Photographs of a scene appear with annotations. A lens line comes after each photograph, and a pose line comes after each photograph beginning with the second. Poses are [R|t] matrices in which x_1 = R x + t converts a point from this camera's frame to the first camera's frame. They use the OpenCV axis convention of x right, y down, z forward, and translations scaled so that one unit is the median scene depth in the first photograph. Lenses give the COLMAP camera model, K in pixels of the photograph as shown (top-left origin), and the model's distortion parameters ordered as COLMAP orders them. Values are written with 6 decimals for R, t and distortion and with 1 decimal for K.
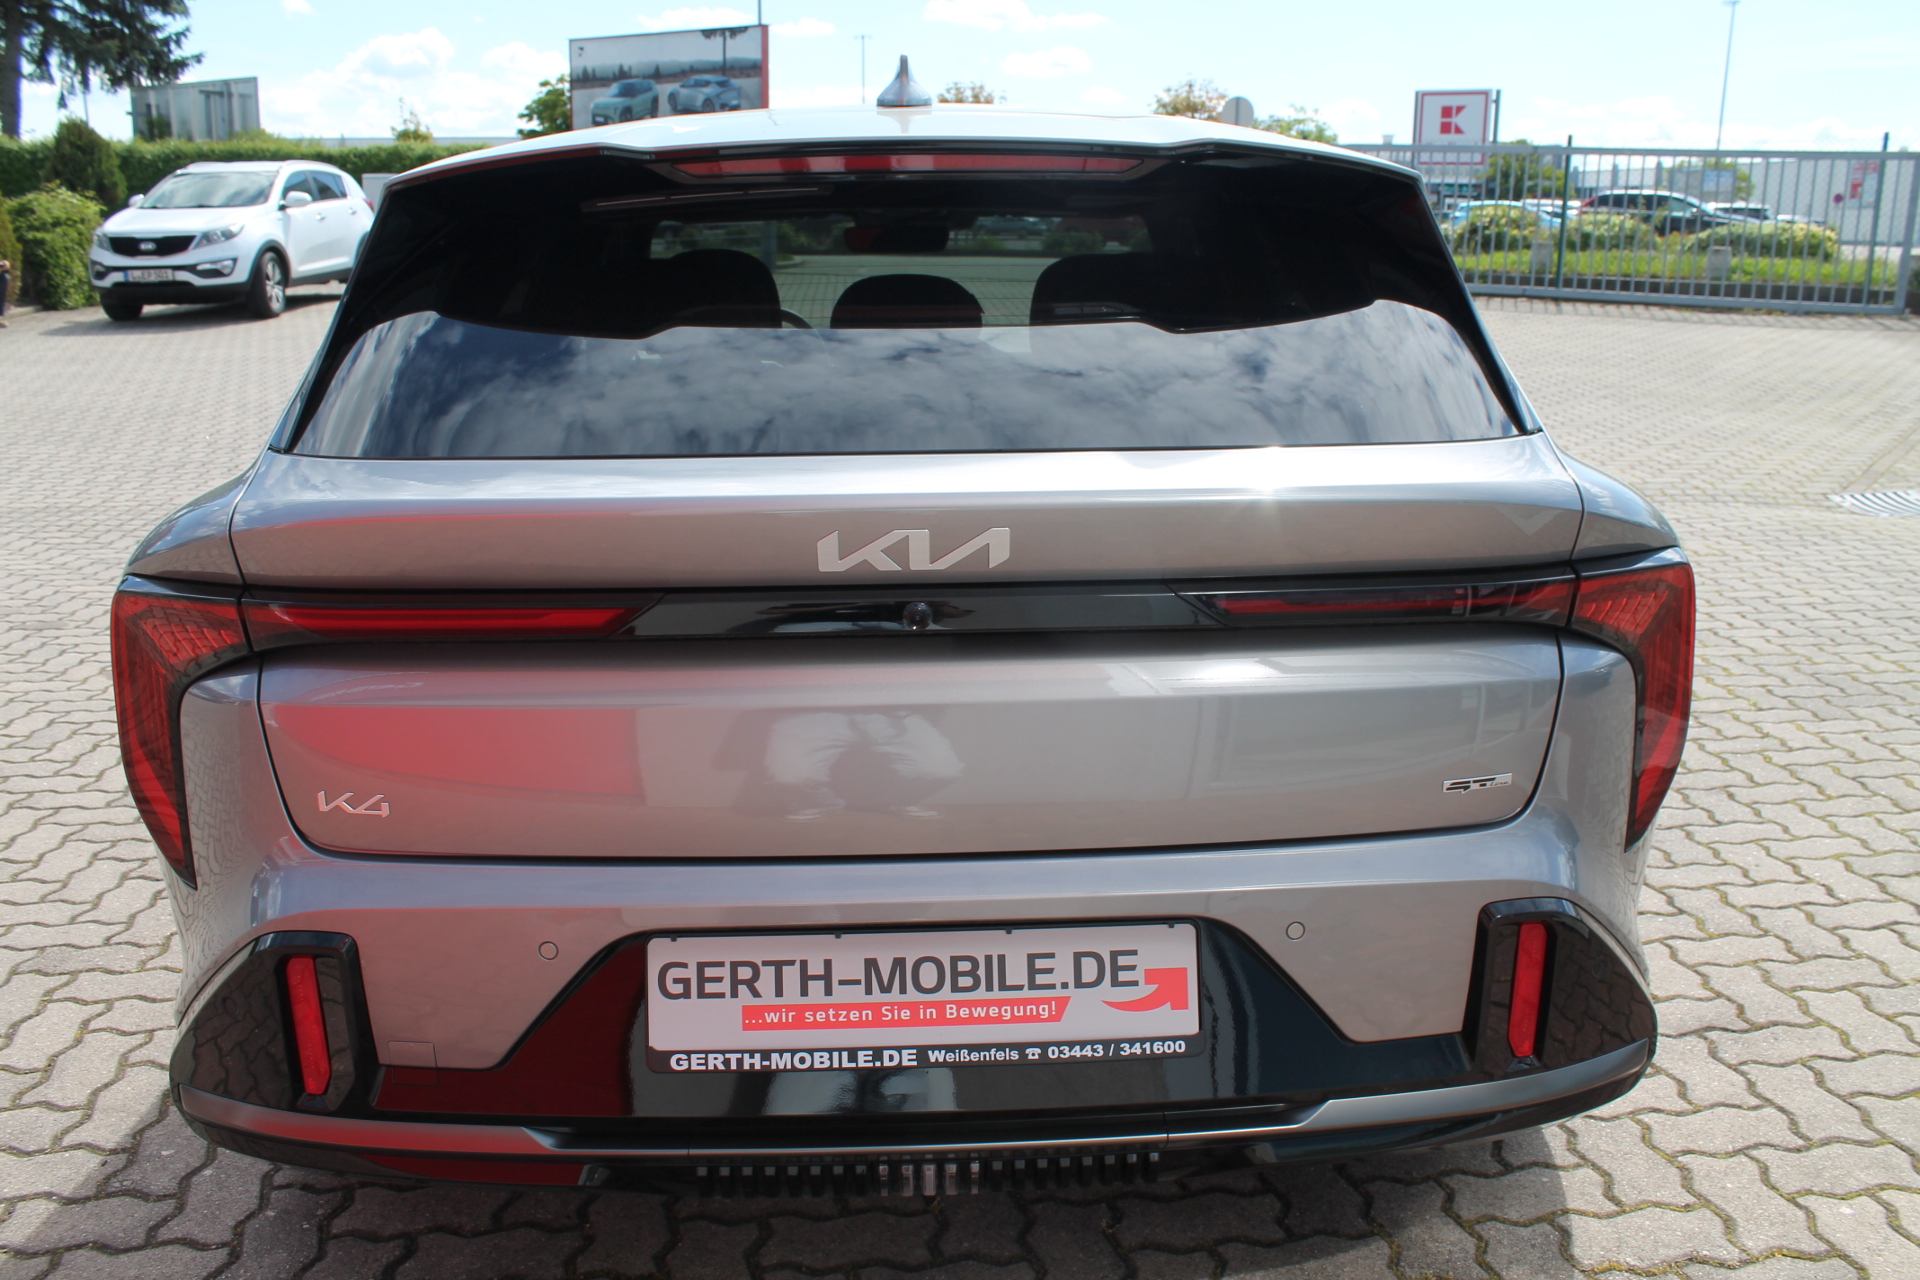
lens RADIAL K [[1592.1, 0, 977.0], [0, 1592.1, 619.6], [0, 0, 1]] dist [-0.173768, 0.159459]
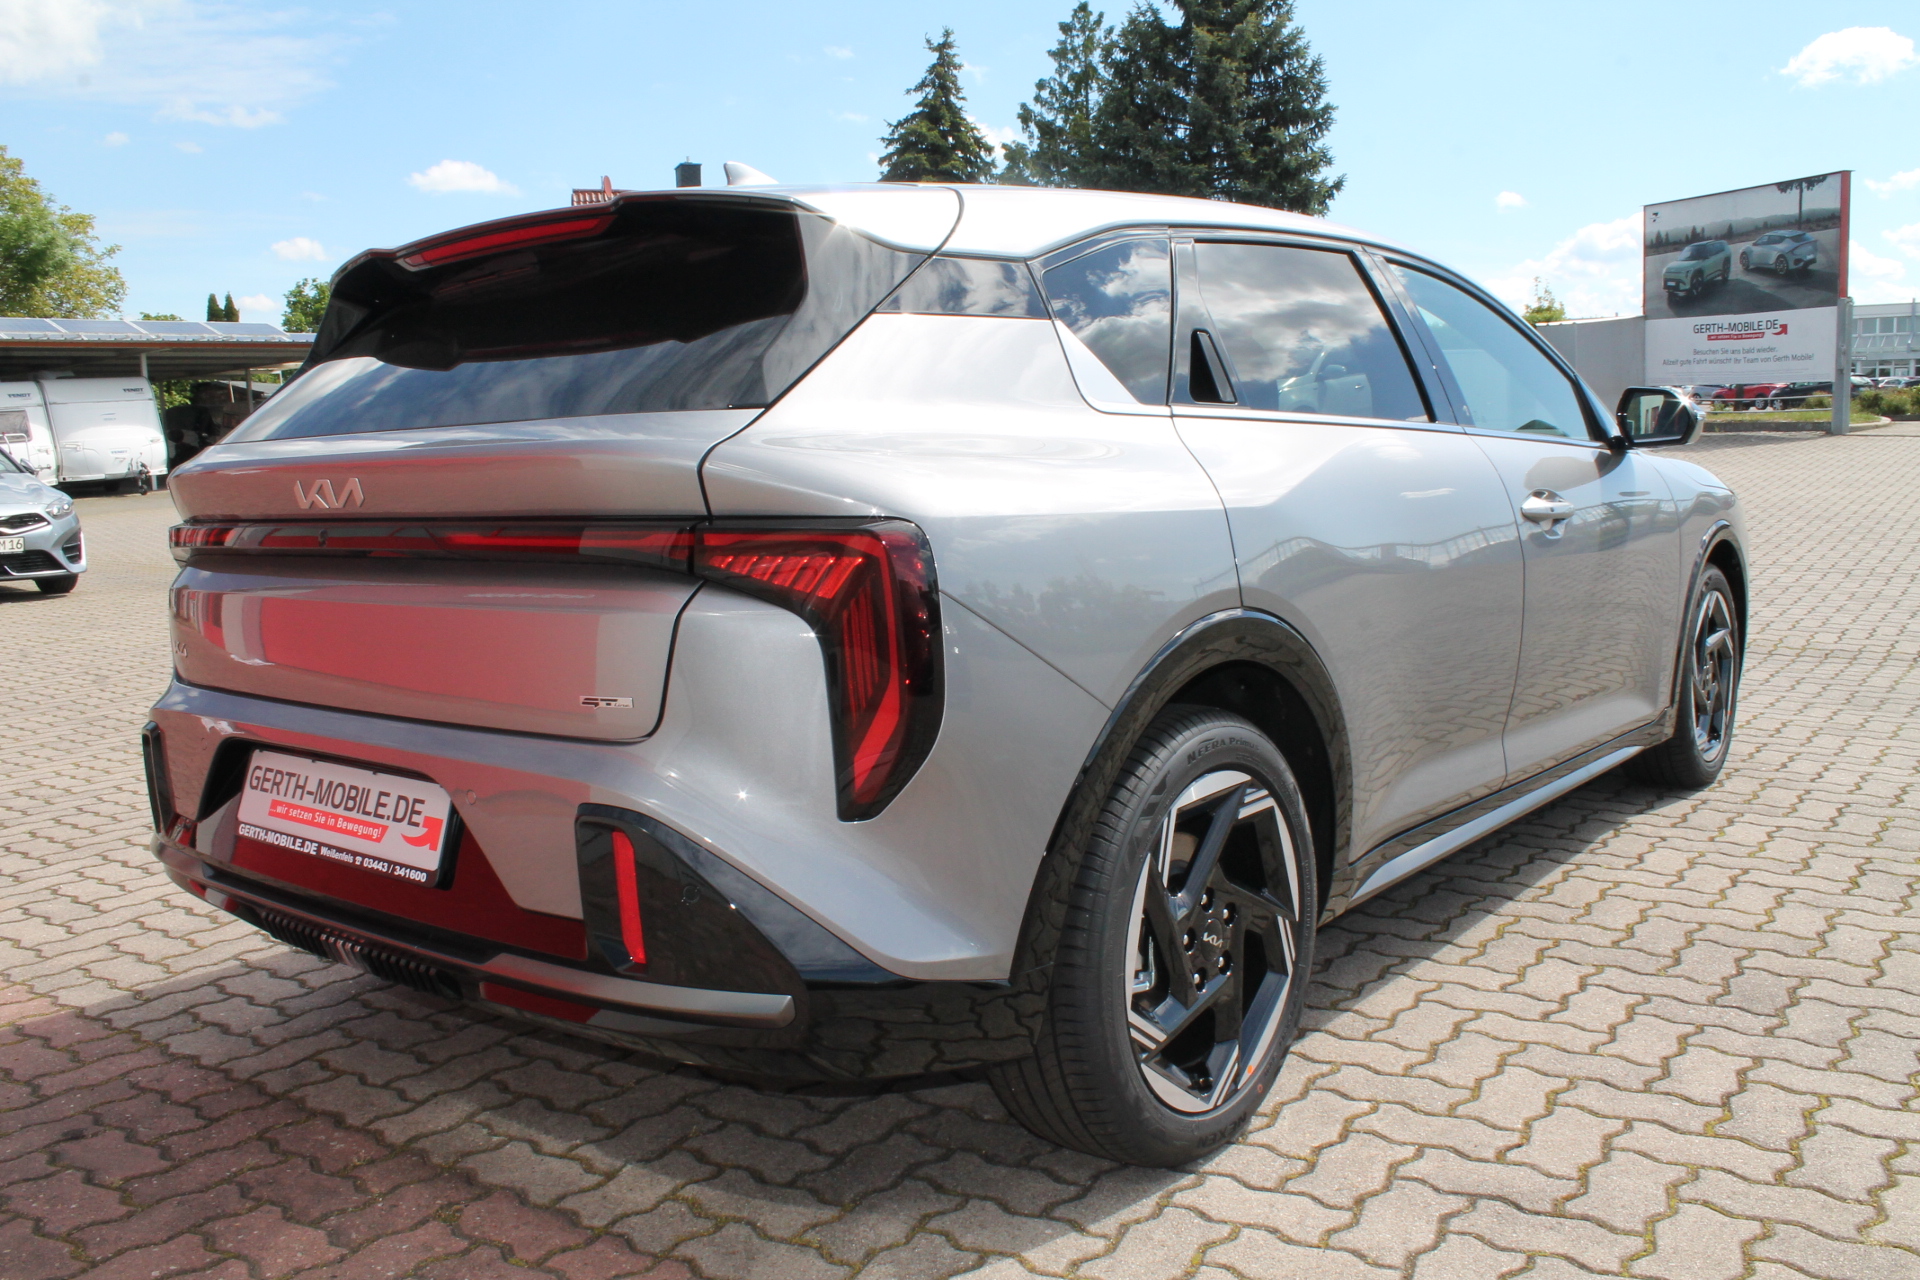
lens RADIAL K [[1592.1, 0, 977.0], [0, 1592.1, 619.6], [0, 0, 1]] dist [-0.173768, 0.159459]
pose [[0.754599, 0.050461, -0.654243, 1.304712], [-0.123192, 0.990205, -0.065716, 0.087984], [0.644518, 0.130186, 0.753424, 0.293467]]
